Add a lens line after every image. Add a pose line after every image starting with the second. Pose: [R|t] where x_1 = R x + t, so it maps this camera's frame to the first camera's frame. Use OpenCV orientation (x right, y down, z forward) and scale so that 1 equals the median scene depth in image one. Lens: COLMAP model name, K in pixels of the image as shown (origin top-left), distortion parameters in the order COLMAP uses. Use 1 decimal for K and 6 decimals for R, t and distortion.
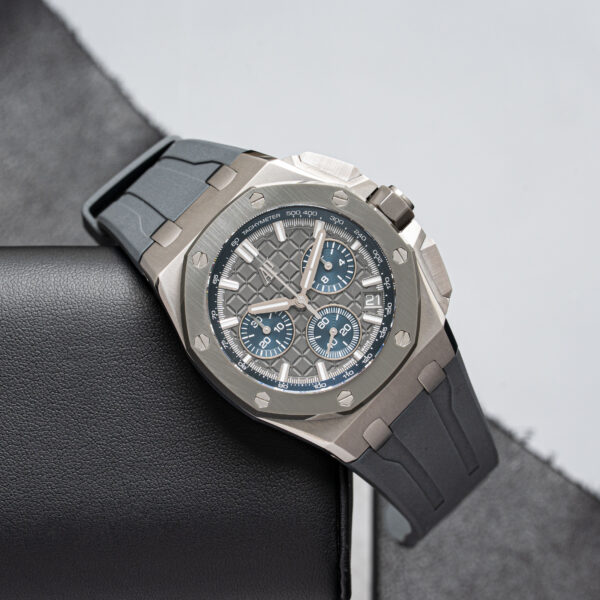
lens RADIAL K [[4031.4, 0, 300.5], [0, 4031.4, 297.9], [0, 0, 1]] dist [0.698184, 0.000000]
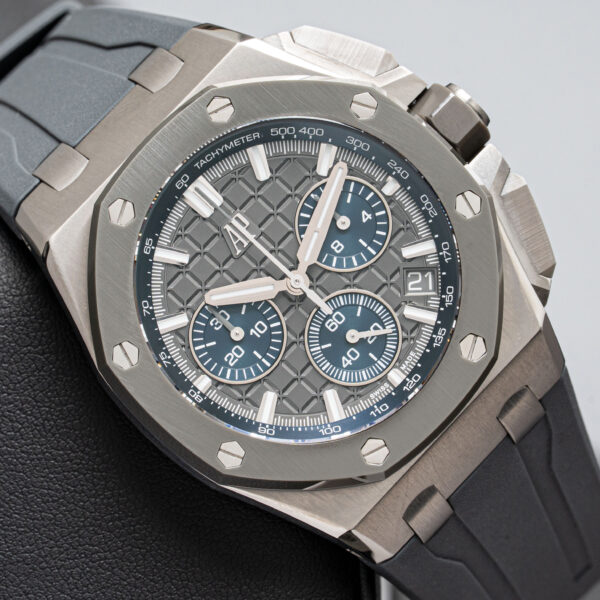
lens RADIAL K [[4031.4, 0, 296.8], [0, 4031.4, 300.5], [0, 0, 1]] dist [0.698184, 0.000000]
pose [[0.998470, -0.002603, 0.055243, -0.031759], [0.002478, 0.999994, 0.002343, 0.001855], [-0.055249, -0.002203, 0.998470, 0.422512]]
